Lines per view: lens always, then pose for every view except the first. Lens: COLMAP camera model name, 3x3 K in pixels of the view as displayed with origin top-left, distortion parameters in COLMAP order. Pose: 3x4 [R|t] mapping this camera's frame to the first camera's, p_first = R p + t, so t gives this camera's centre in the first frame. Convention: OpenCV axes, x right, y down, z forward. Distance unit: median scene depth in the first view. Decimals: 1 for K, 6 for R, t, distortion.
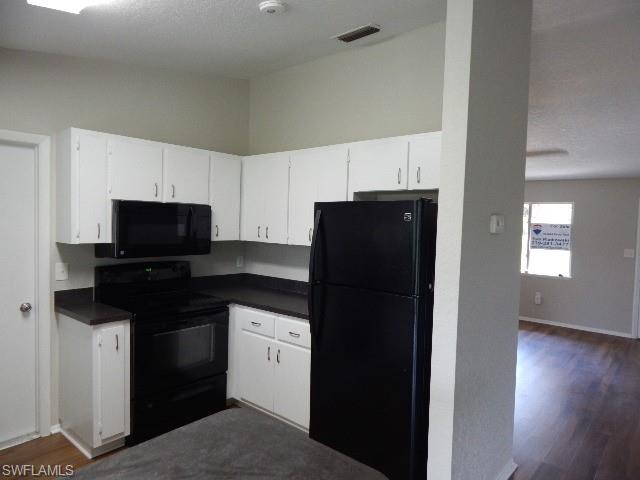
lens RADIAL K [[416.6, 0, 318.5], [0, 416.6, 238.5], [0, 0, 1]] dist [-0.000025, -0.012552]
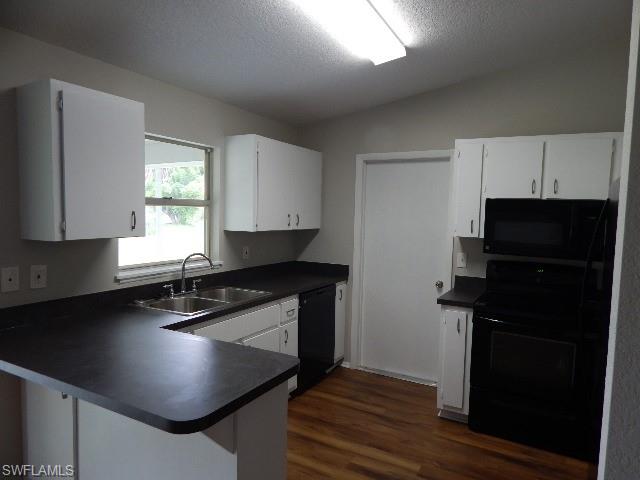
lens RADIAL K [[416.6, 0, 322.1], [0, 416.6, 239.1], [0, 0, 1]] dist [-0.000025, -0.012552]
pose [[0.218136, 0.053757, -0.974437, 0.907334], [-0.061734, 0.997242, 0.041195, -0.011381], [0.973964, 0.051170, 0.220853, 0.674922]]
